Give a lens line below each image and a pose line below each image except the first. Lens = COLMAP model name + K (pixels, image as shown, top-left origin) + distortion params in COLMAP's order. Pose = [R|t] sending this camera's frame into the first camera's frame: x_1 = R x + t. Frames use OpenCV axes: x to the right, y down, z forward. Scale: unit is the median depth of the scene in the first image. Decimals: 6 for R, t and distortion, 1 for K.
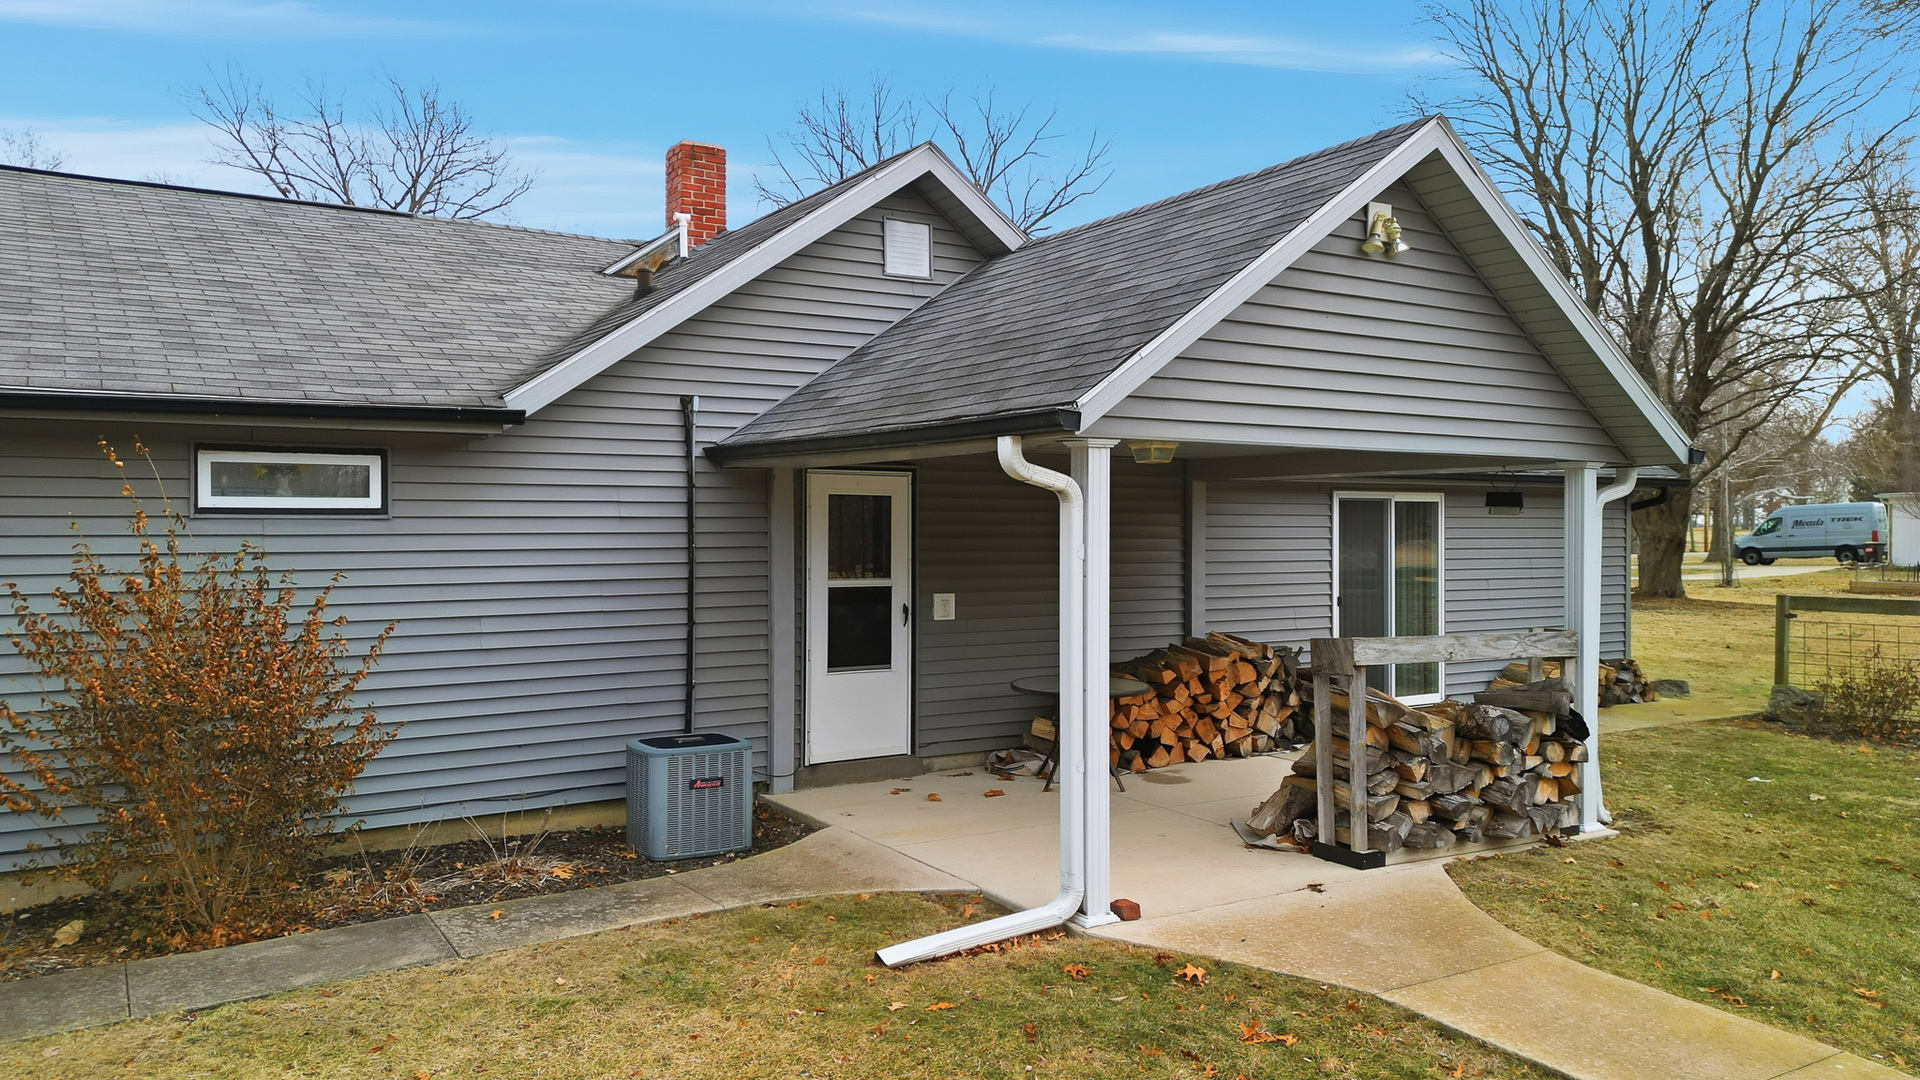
lens RADIAL K [[1334.3, 0, 965.2], [0, 1334.3, 537.1], [0, 0, 1]] dist [0.064342, -0.054210]
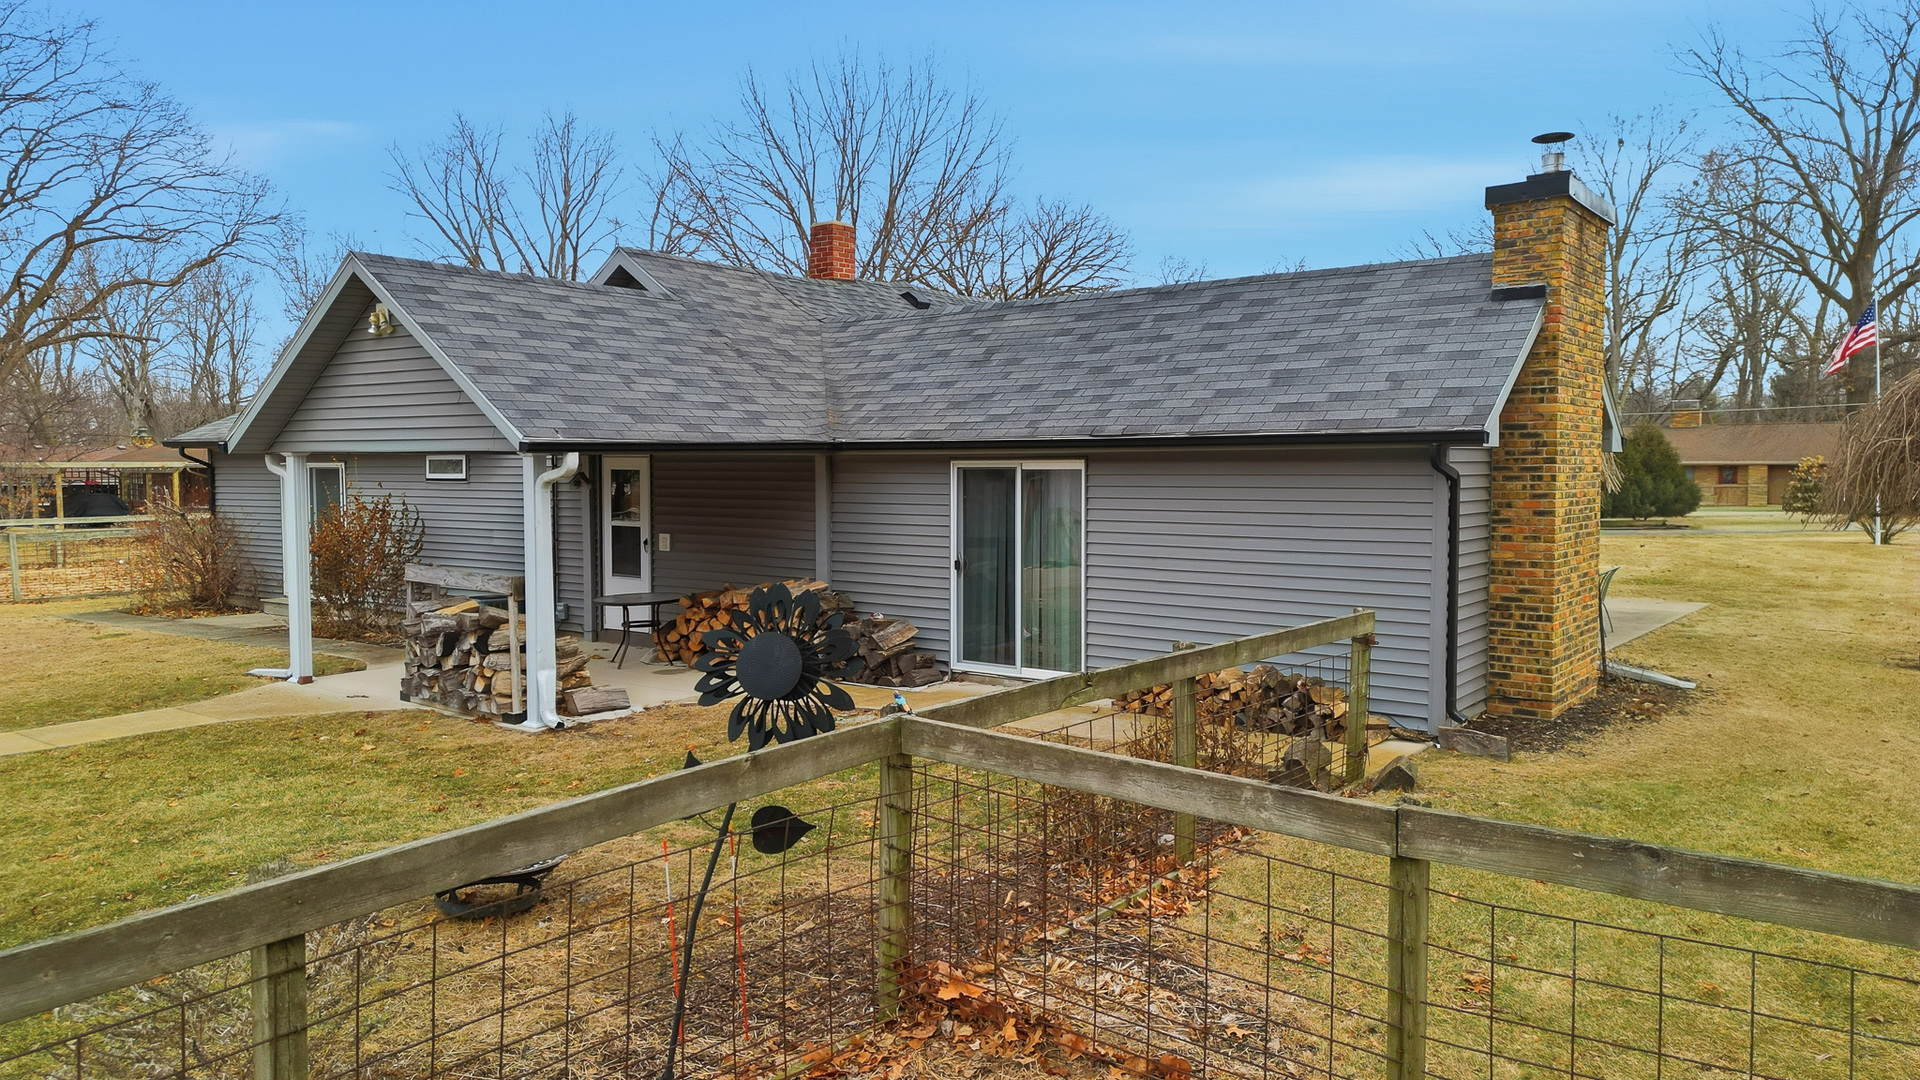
lens RADIAL K [[1334.3, 0, 960.3], [0, 1334.3, 551.1], [0, 0, 1]] dist [0.064342, -0.054210]
pose [[0.342891, 0.060025, -0.937456, 1.272142], [-0.004682, 0.998053, 0.062193, -0.028823], [0.939364, -0.016937, 0.342504, 0.647148]]
